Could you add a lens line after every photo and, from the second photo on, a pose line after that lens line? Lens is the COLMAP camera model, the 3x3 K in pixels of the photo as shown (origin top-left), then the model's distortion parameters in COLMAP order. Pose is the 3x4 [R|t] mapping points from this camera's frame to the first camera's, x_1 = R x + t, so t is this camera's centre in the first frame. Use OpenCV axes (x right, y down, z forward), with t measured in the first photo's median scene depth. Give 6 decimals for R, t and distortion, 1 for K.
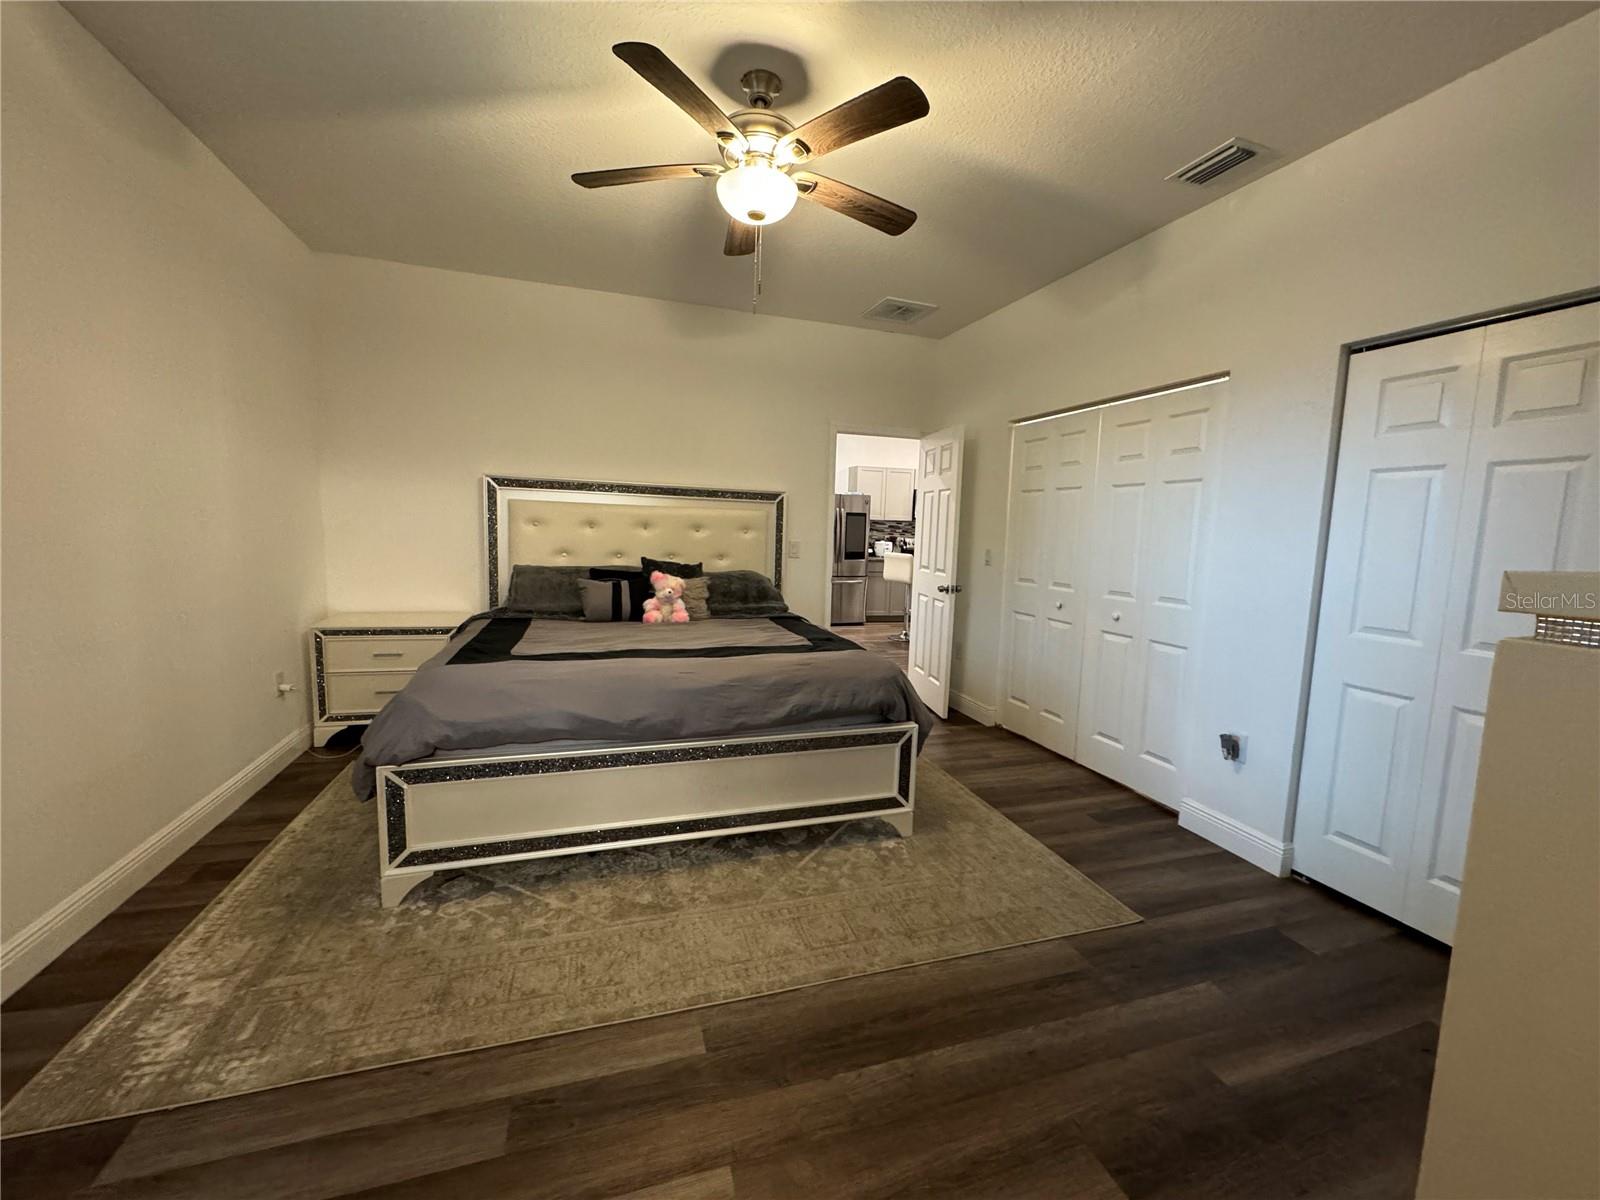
lens RADIAL K [[643.4, 0, 800.0], [0, 643.4, 600.0], [0, 0, 1]] dist [-0.000150, 0.000049]
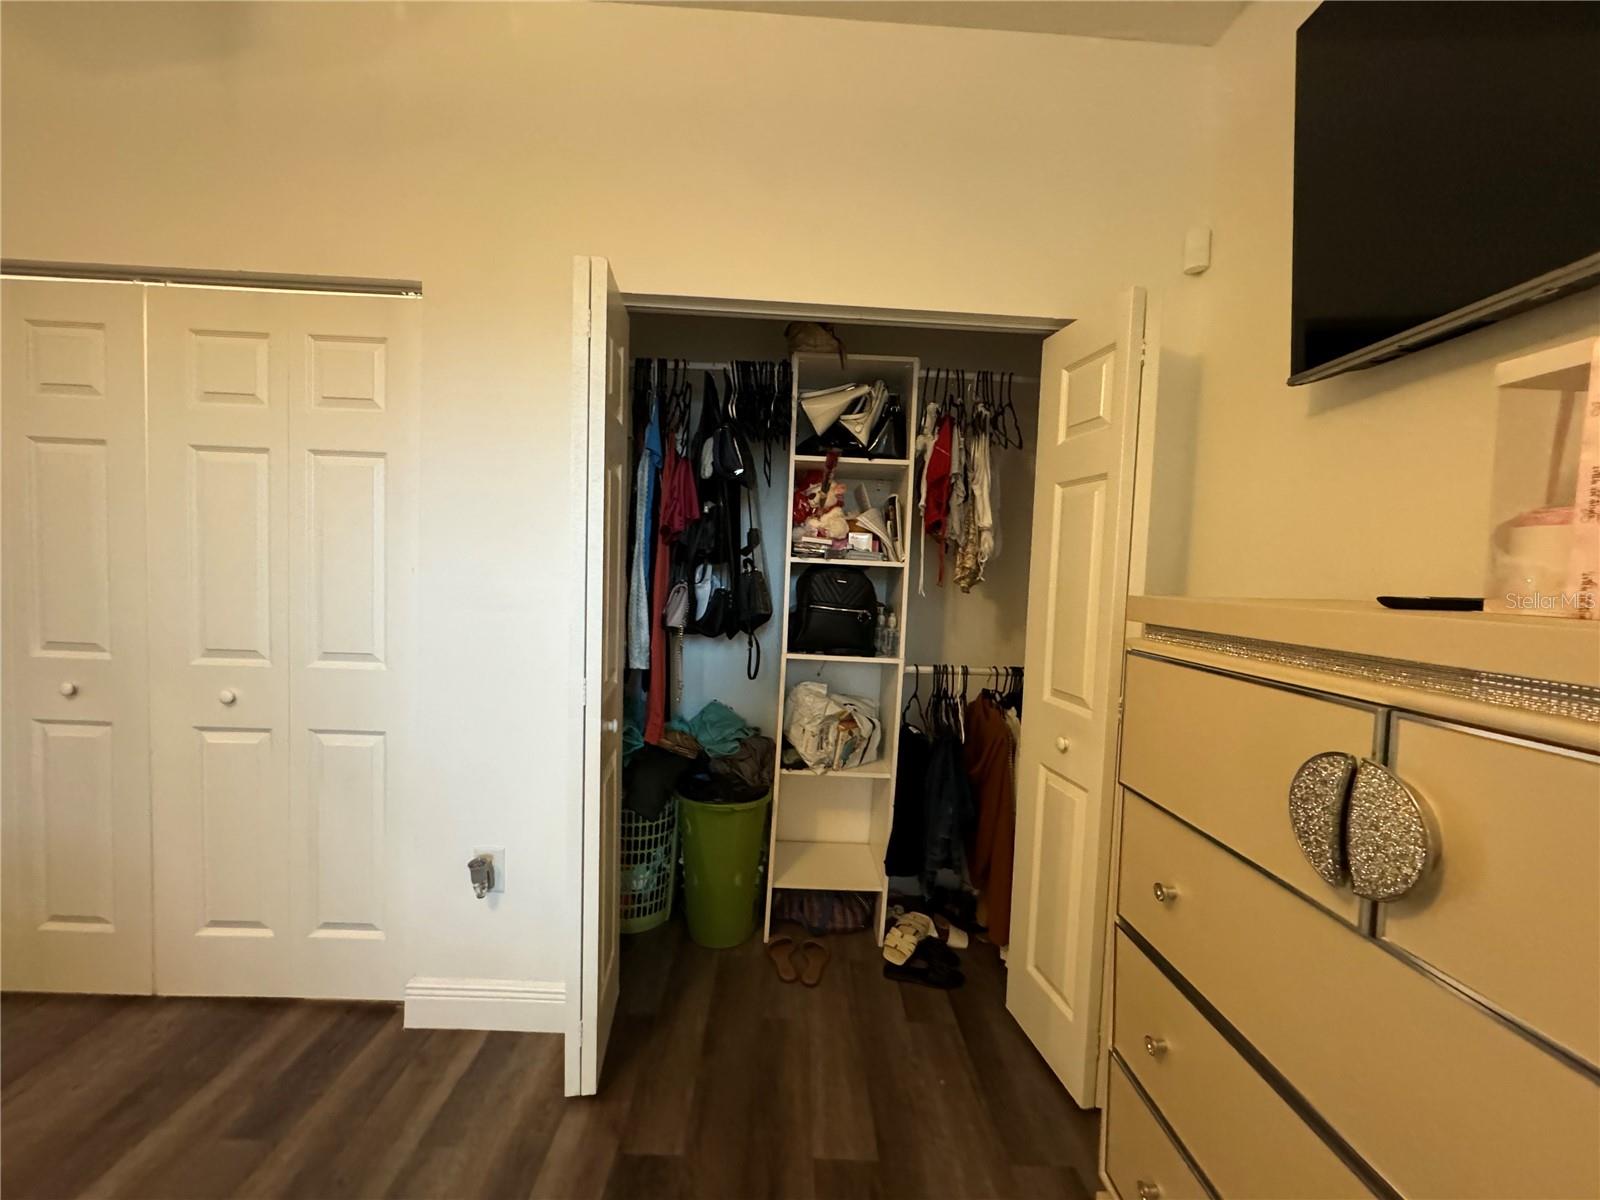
lens RADIAL K [[633.5, 0, 798.3], [0, 633.5, 601.6], [0, 0, 1]] dist [-0.004042, 0.000590]
pose [[0.290590, -0.064954, 0.954640, 0.153972], [0.073249, 0.996276, 0.045490, -0.046539], [-0.954040, 0.056708, 0.294266, 0.444098]]
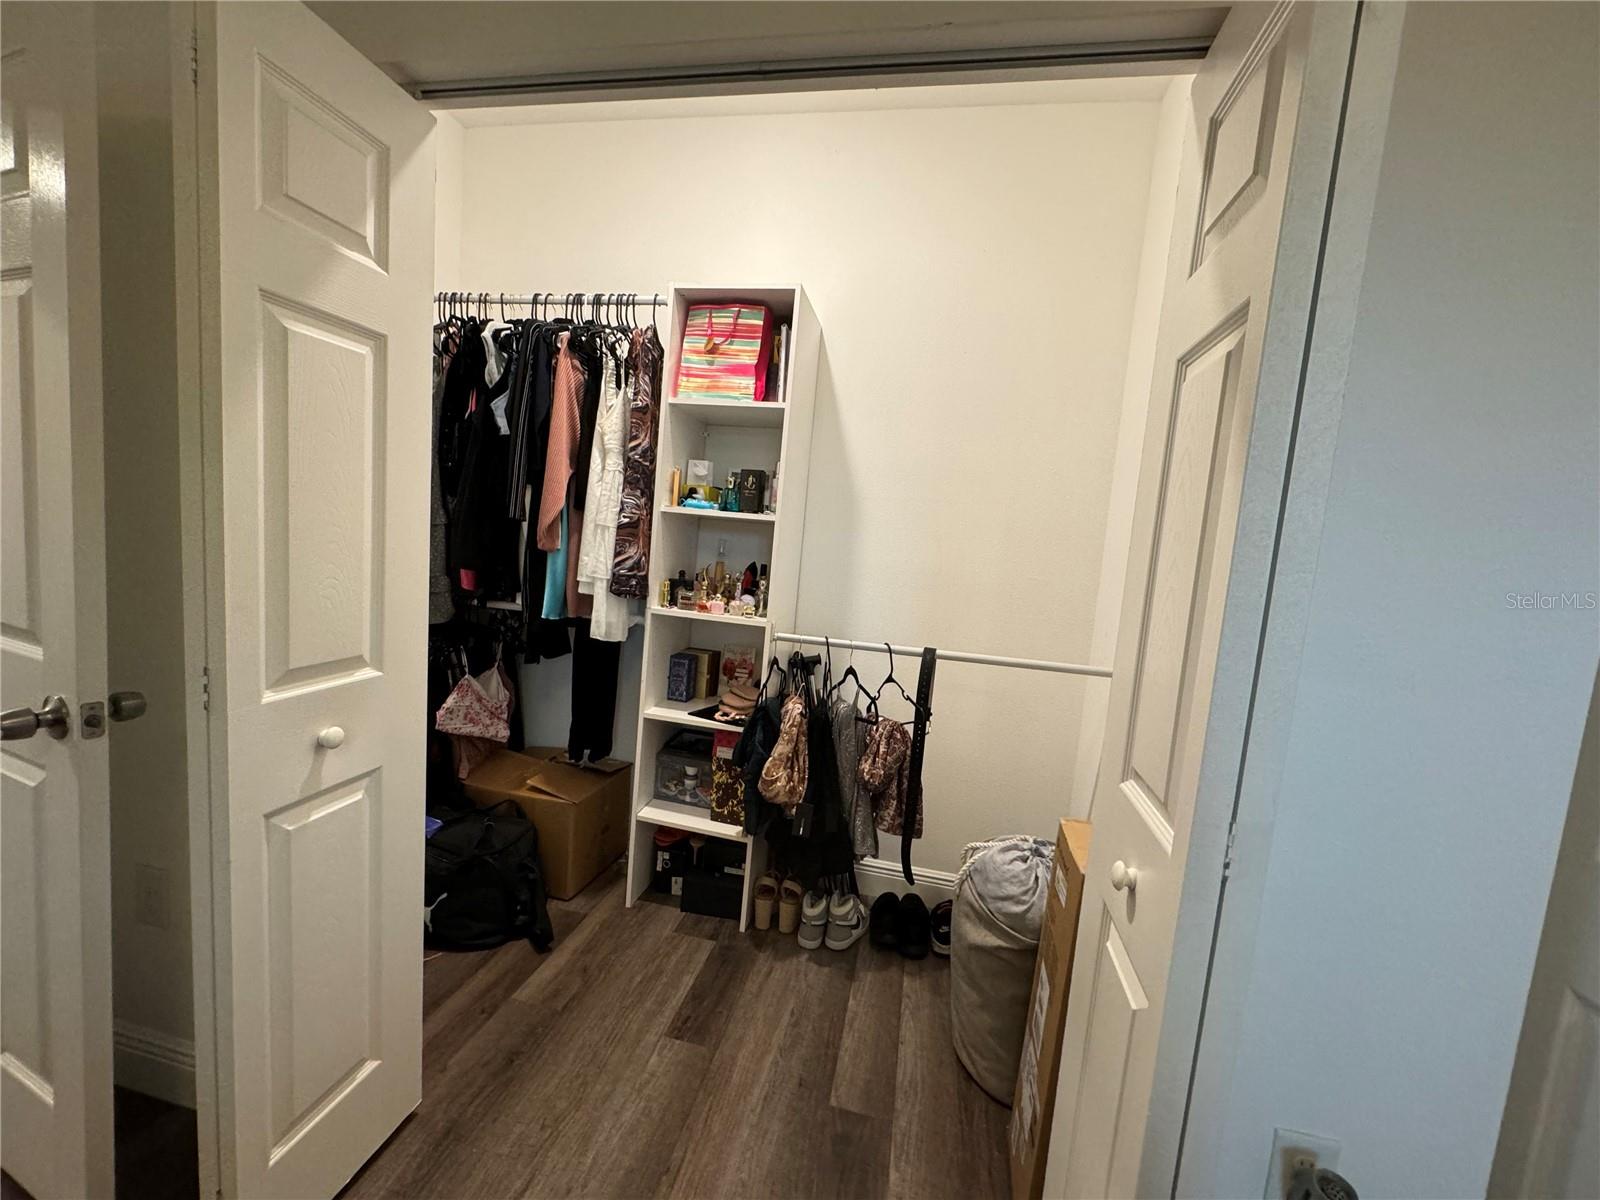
lens RADIAL K [[633.5, 0, 798.3], [0, 633.5, 601.6], [0, 0, 1]] dist [-0.004042, 0.000590]
pose [[0.496057, -0.072664, 0.865244, 0.244473], [0.025229, 0.997278, 0.069288, -0.096973], [-0.867923, -0.012541, 0.496540, 0.959710]]
